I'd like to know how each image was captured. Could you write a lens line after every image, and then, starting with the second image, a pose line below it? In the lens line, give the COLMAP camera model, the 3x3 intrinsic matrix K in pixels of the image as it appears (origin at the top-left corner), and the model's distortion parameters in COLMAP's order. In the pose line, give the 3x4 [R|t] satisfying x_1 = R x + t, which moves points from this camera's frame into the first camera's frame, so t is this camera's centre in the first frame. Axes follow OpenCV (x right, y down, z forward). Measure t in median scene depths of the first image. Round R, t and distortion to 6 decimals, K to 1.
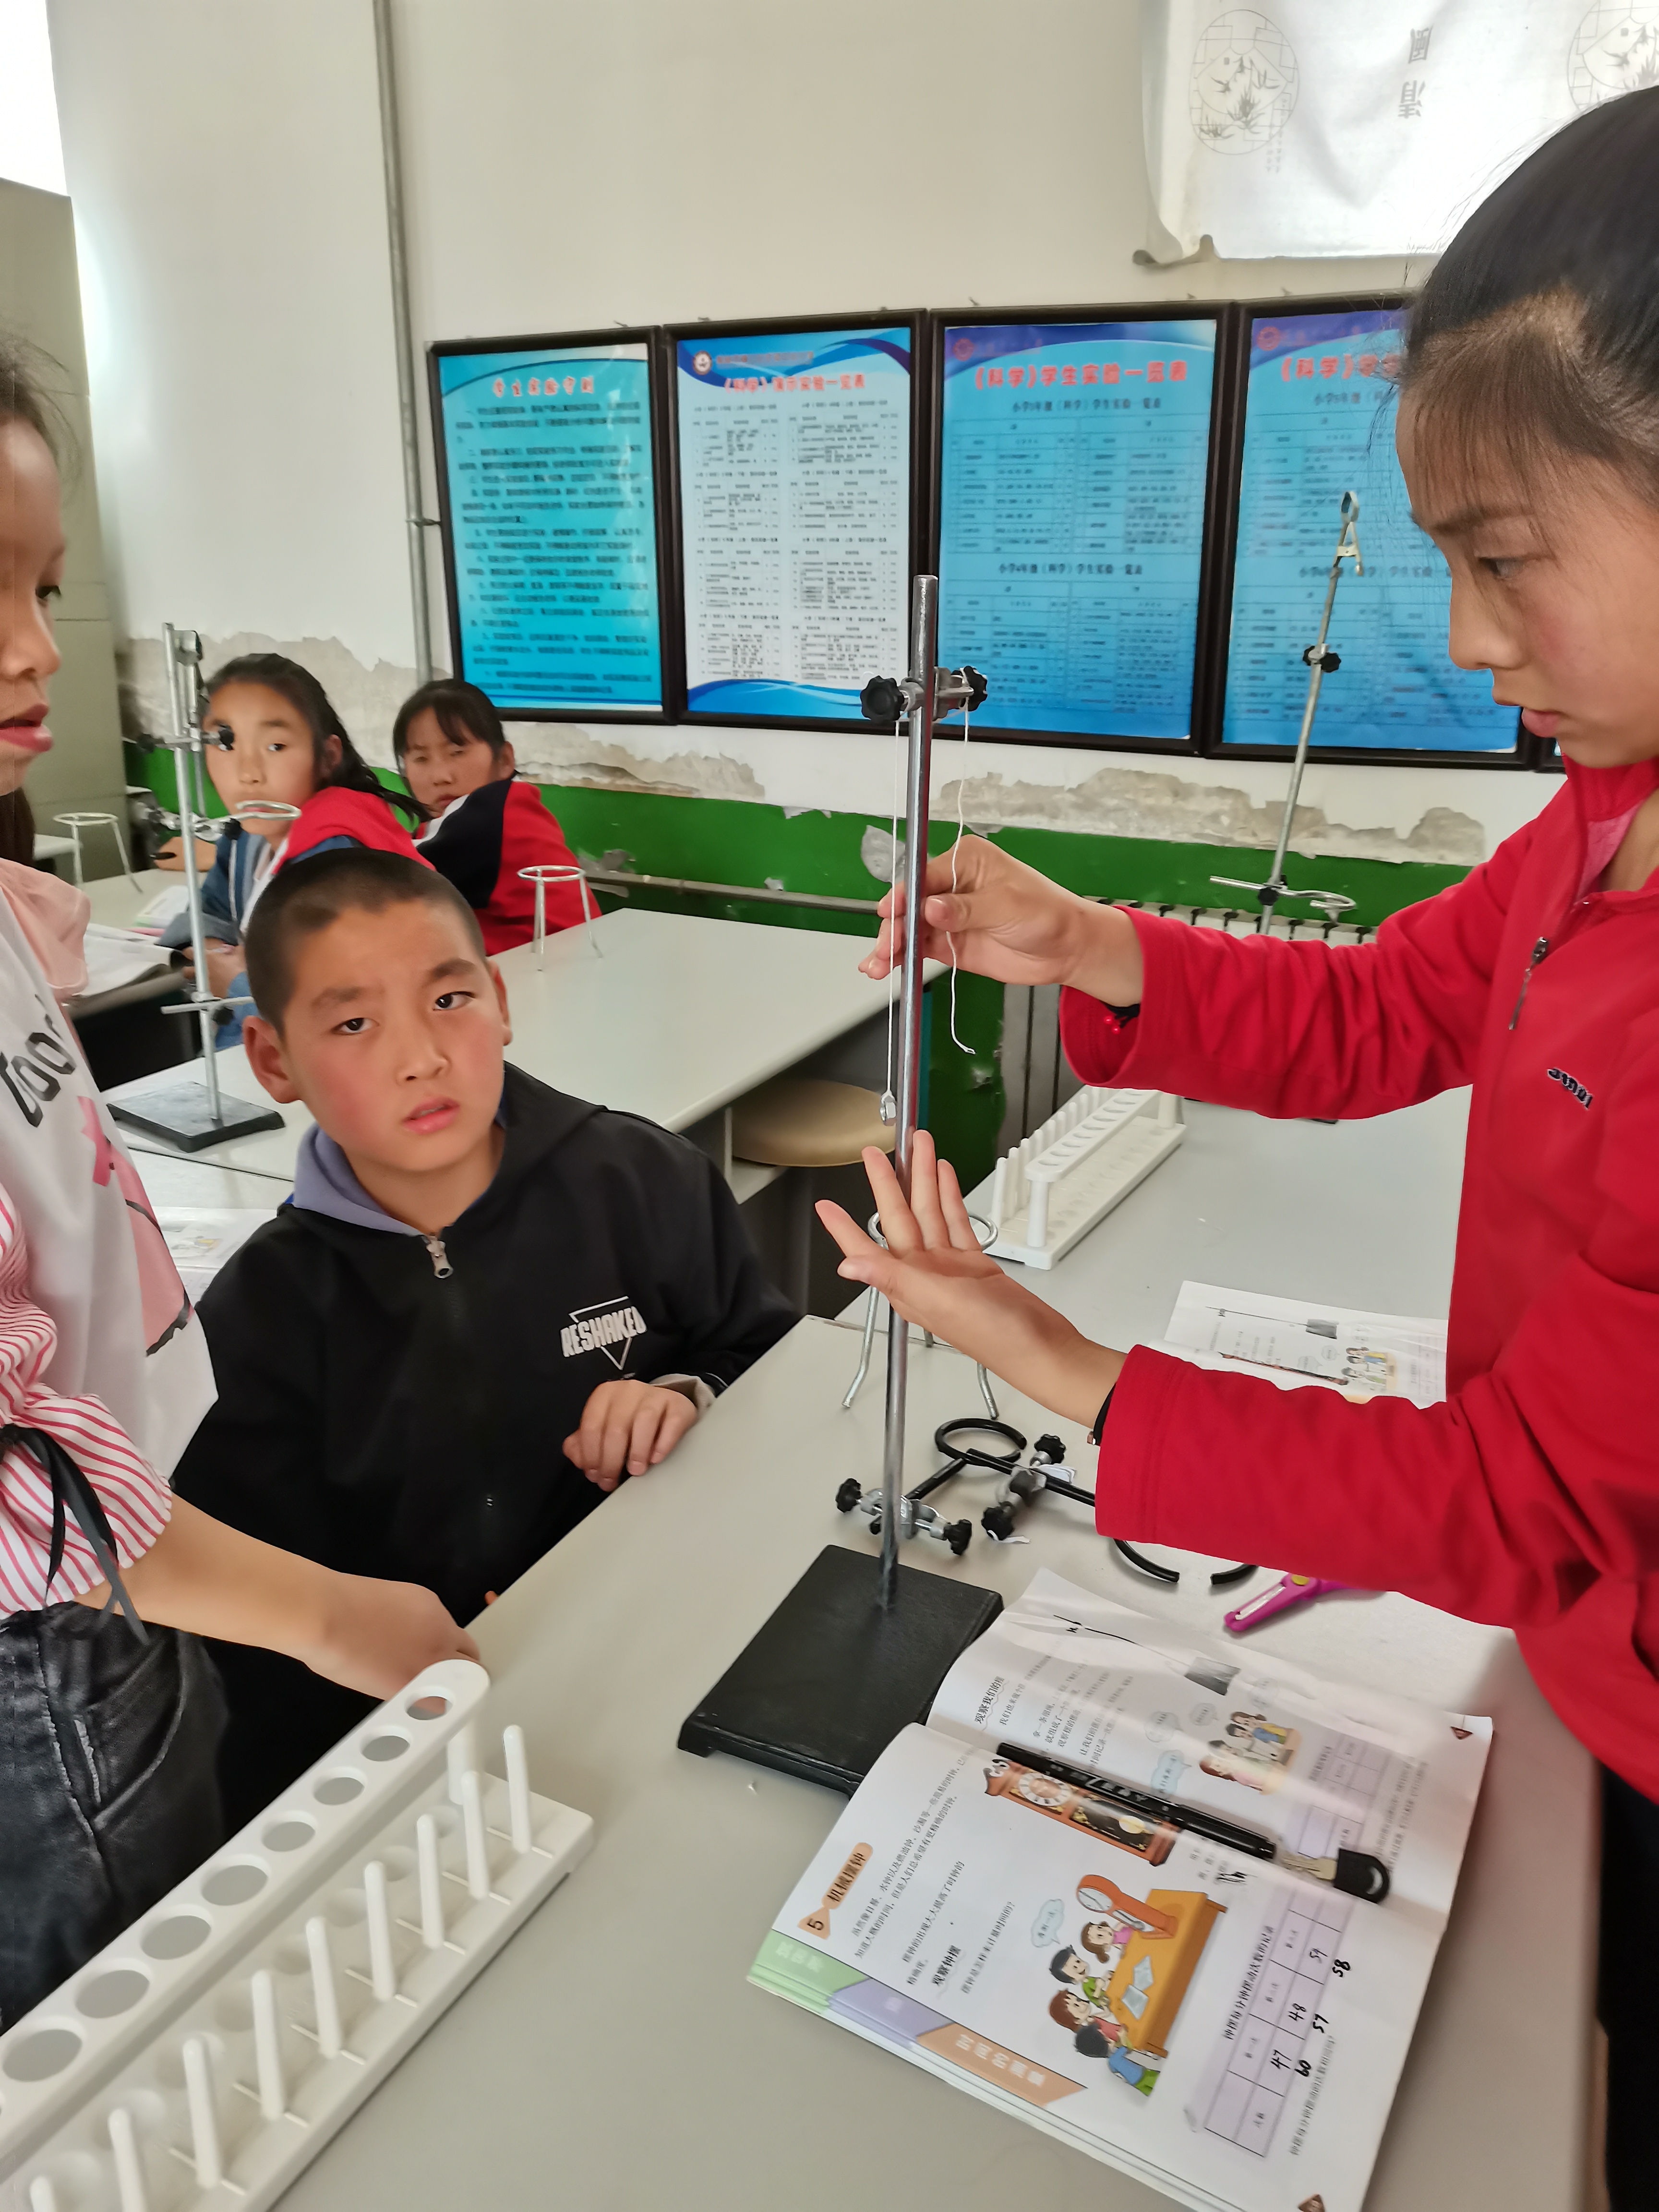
lens RADIAL K [[1703.3, 0, 845.3], [0, 1703.3, 1107.3], [0, 0, 1]] dist [0.003653, -0.002596]
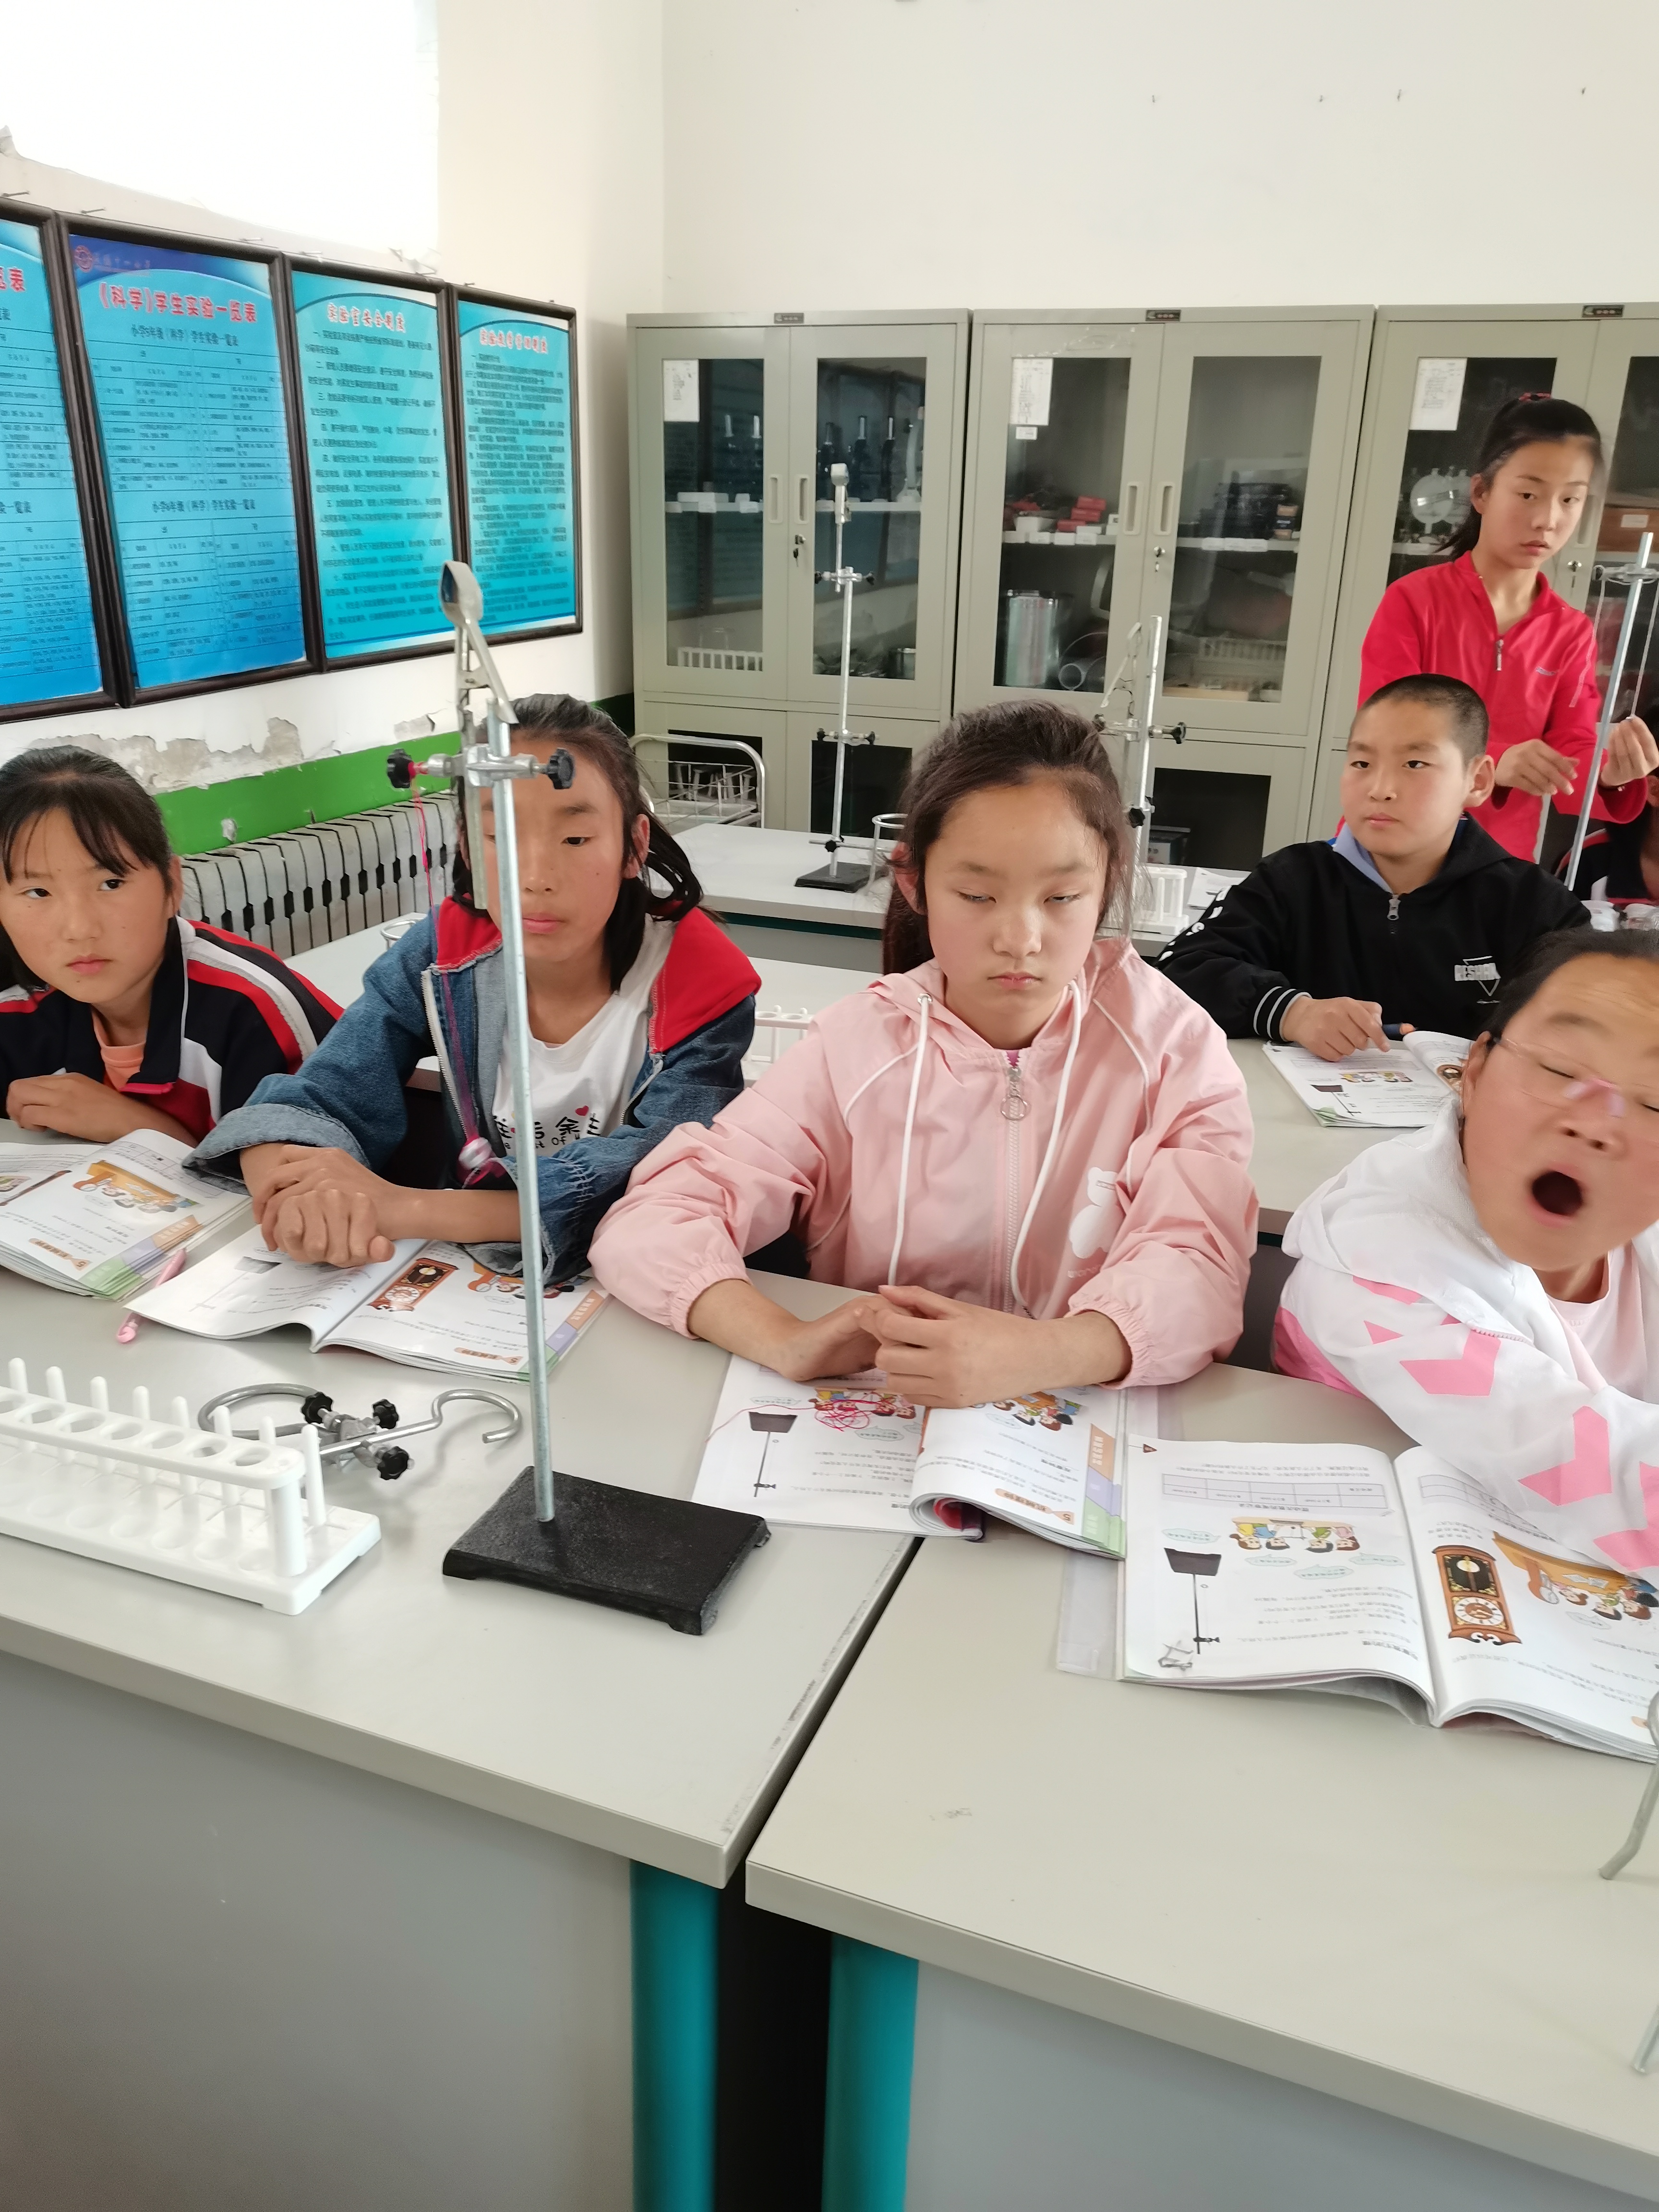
lens RADIAL K [[1703.3, 0, 845.3], [0, 1703.3, 1107.3], [0, 0, 1]] dist [0.003653, -0.002596]
pose [[-0.062776, -0.359356, 0.931087, -0.797674], [0.271411, 0.891620, 0.362423, -0.249756], [-0.960414, 0.275459, 0.041561, 0.659944]]
